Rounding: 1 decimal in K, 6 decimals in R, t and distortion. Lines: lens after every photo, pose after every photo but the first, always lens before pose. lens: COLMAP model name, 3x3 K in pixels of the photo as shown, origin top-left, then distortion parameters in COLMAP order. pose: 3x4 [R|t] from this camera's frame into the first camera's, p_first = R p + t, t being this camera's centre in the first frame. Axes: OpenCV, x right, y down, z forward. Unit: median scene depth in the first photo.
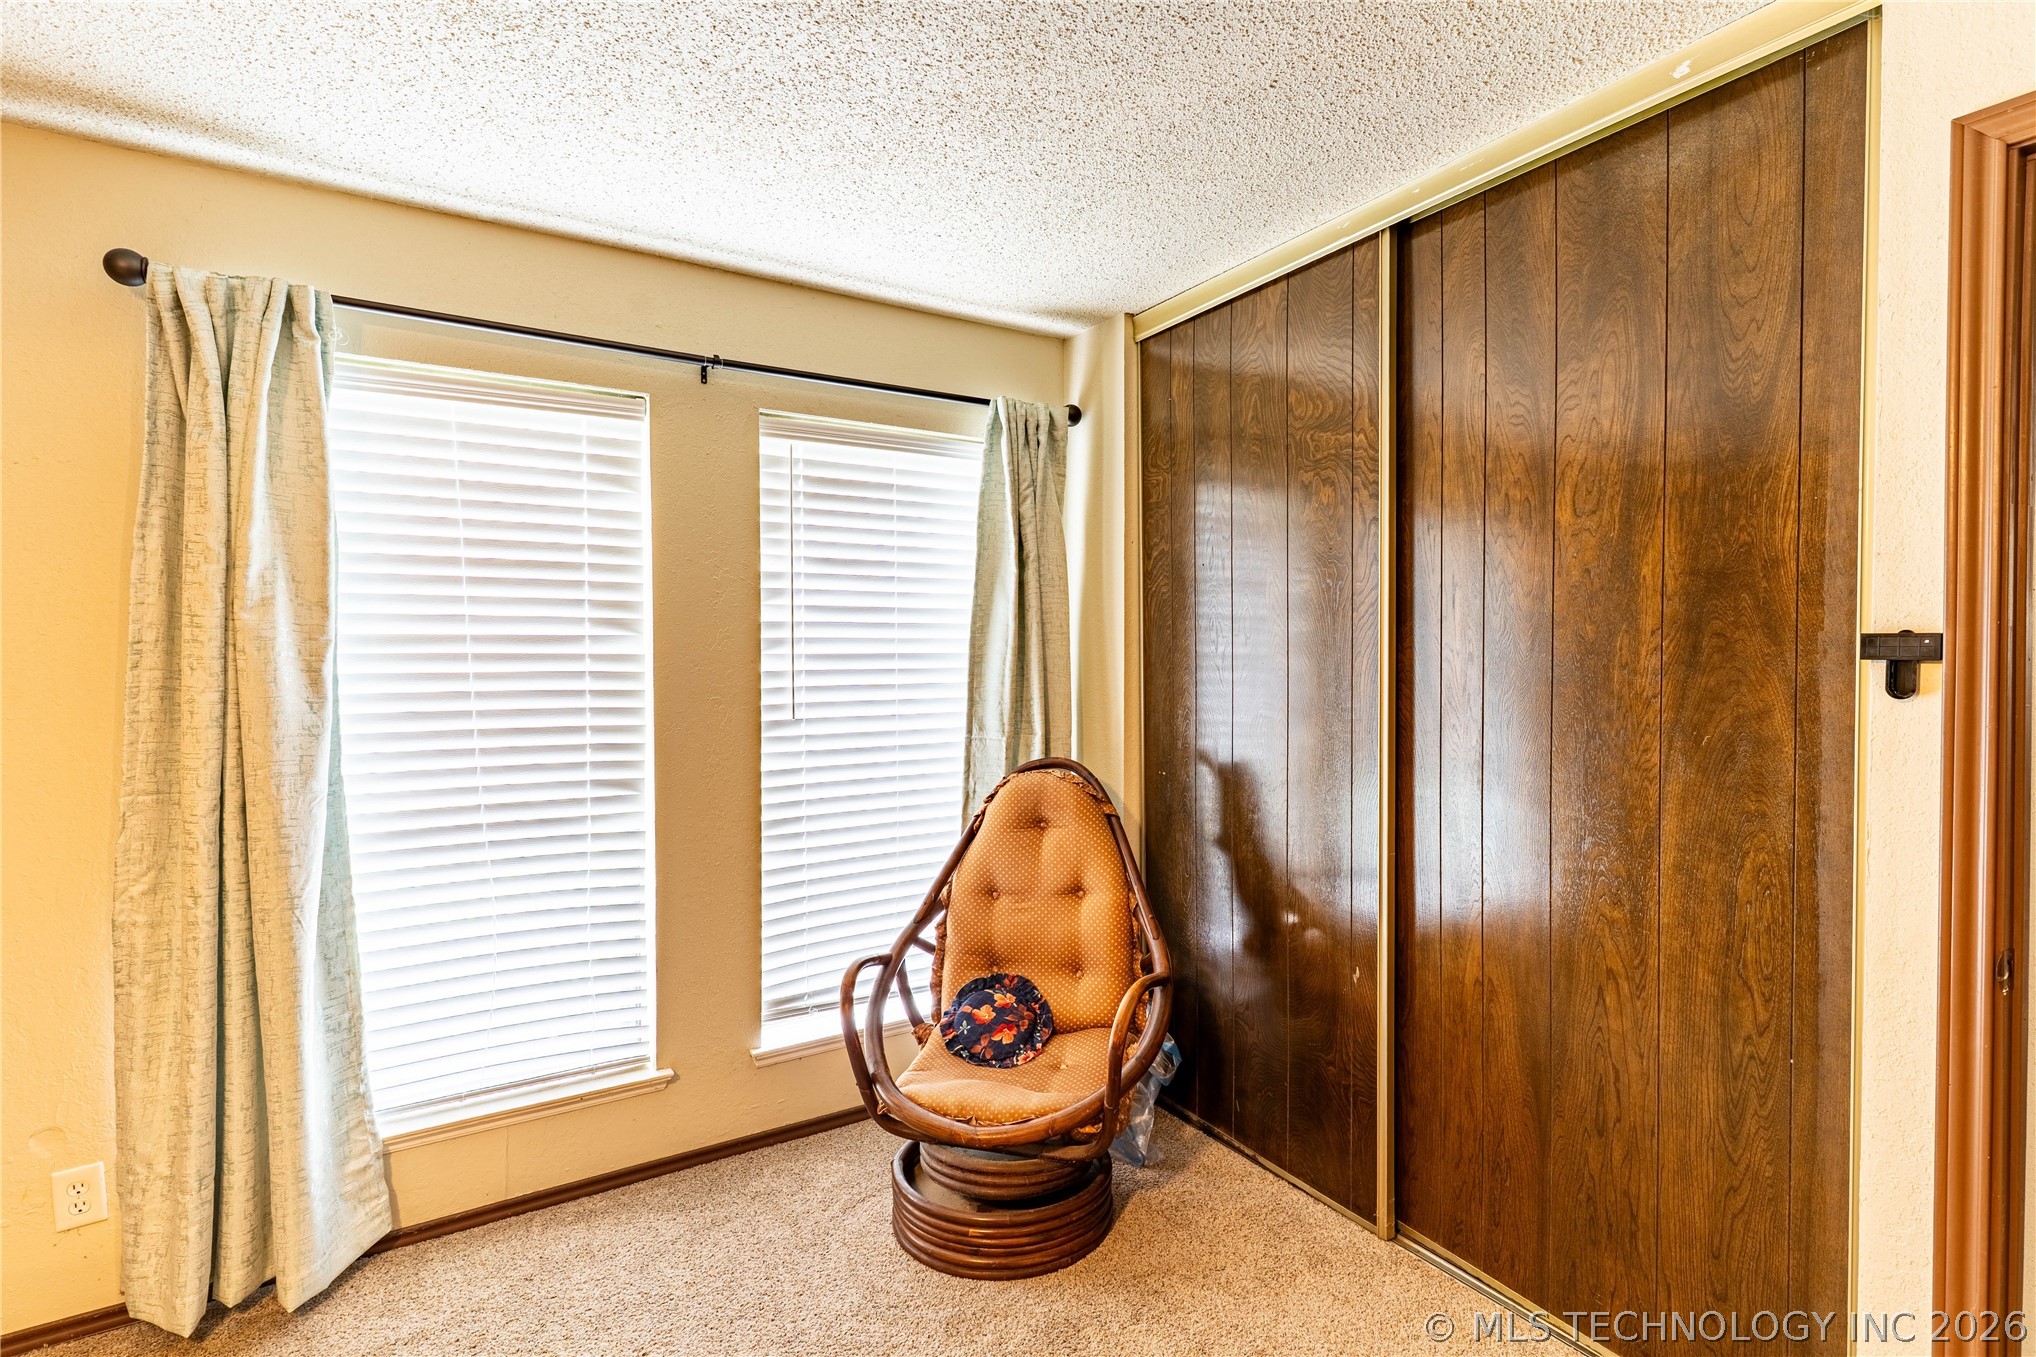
lens RADIAL K [[965.0, 0, 1018.6], [0, 965.0, 672.9], [0, 0, 1]] dist [0.005258, -0.001369]
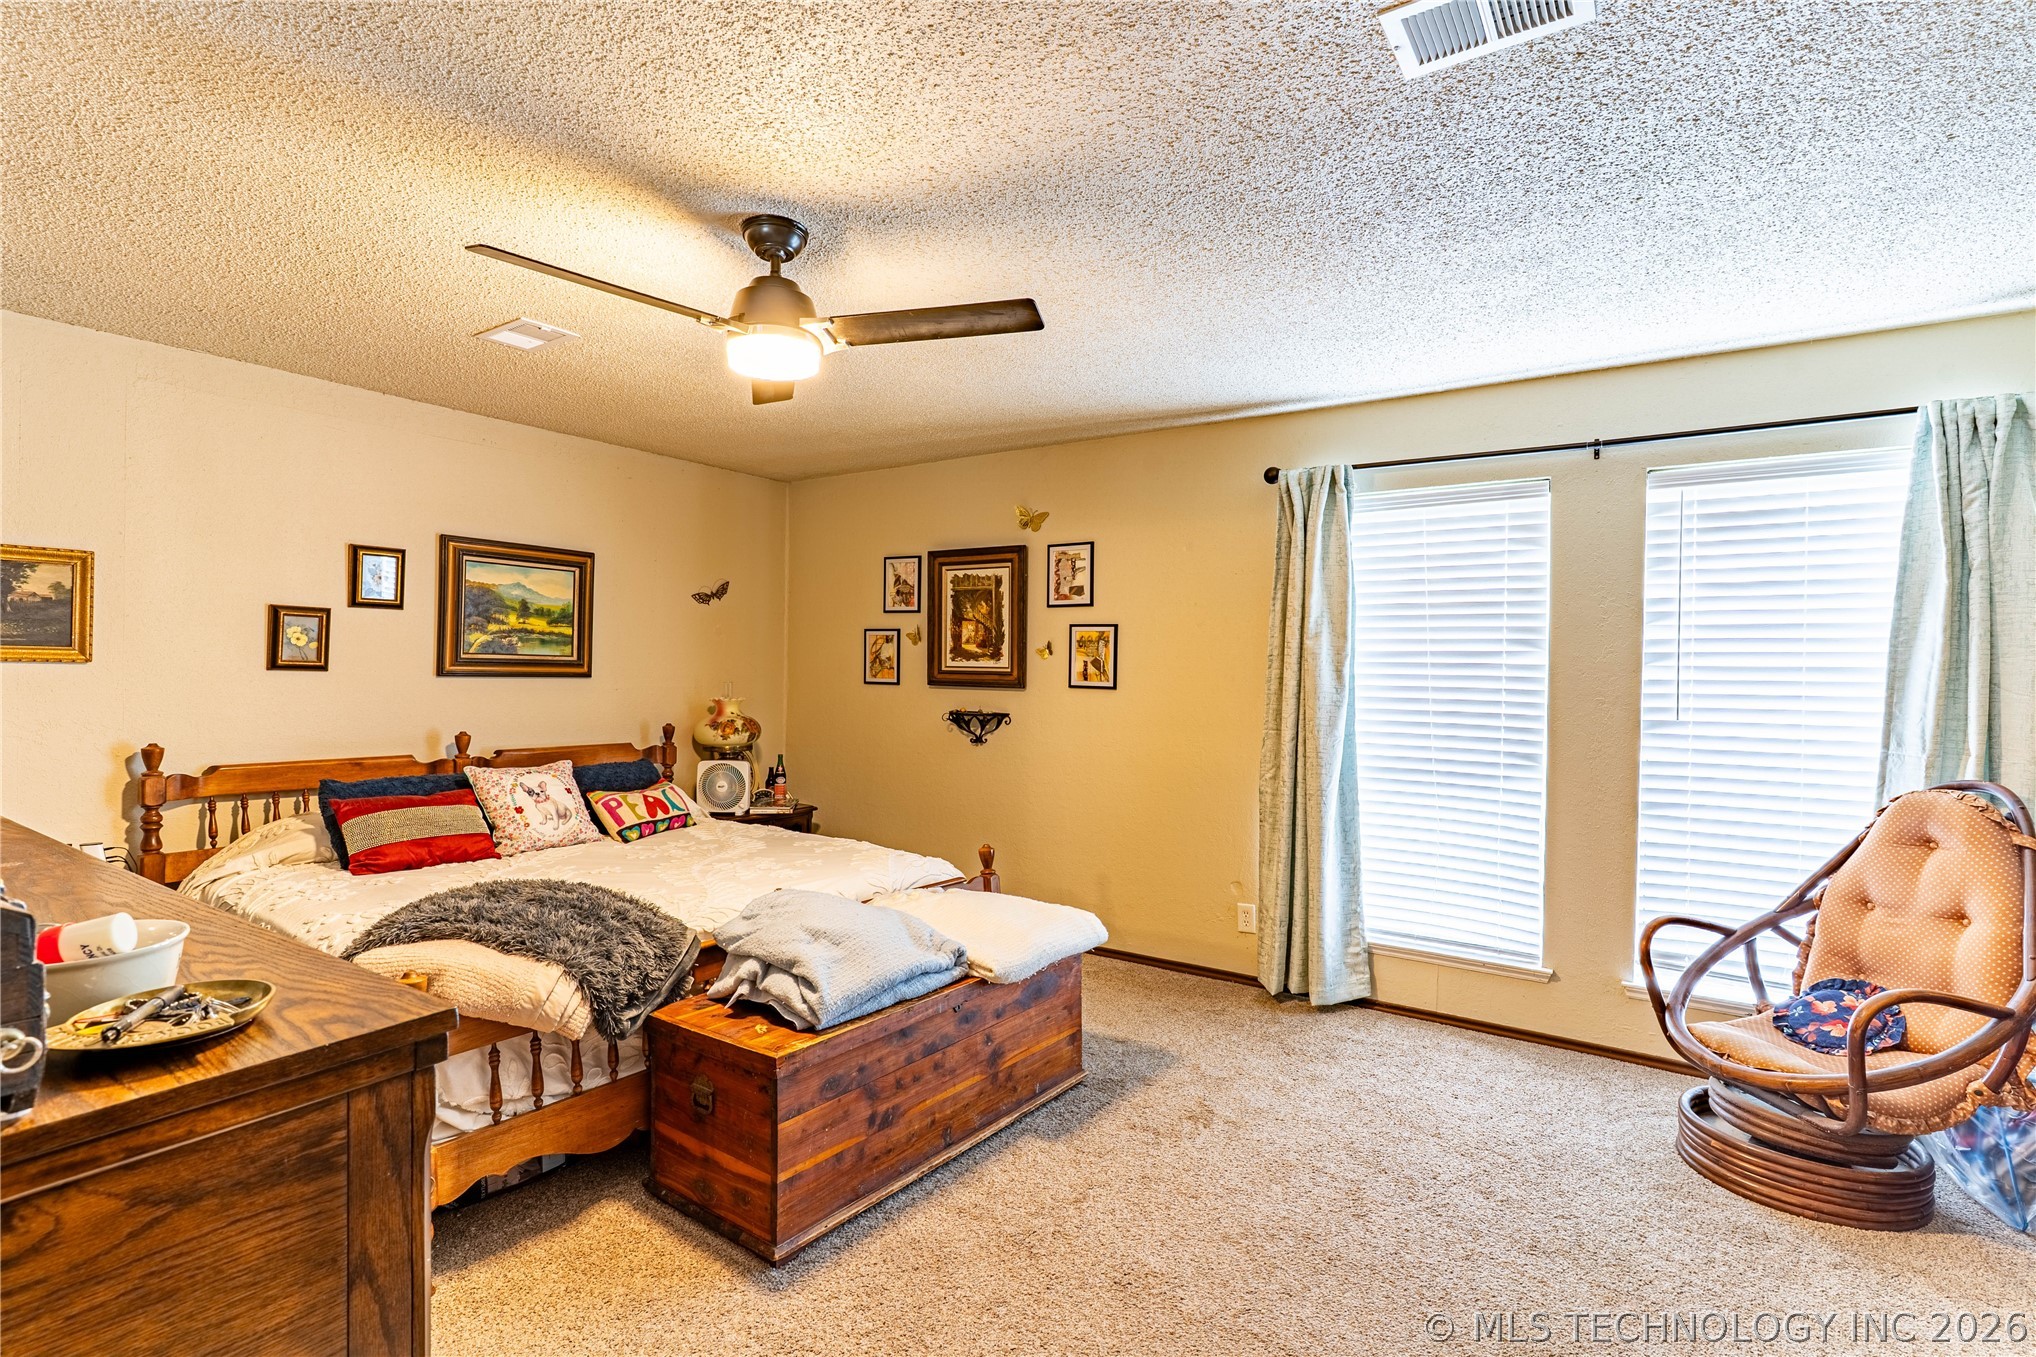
lens RADIAL K [[965.0, 0, 1017.5], [0, 965.0, 669.2], [0, 0, 1]] dist [0.005258, -0.001369]
pose [[0.408063, 0.013930, -0.912848, 0.576476], [-0.029289, 0.999569, 0.002160, 0.006450], [0.912484, 0.025855, 0.408295, -0.255070]]
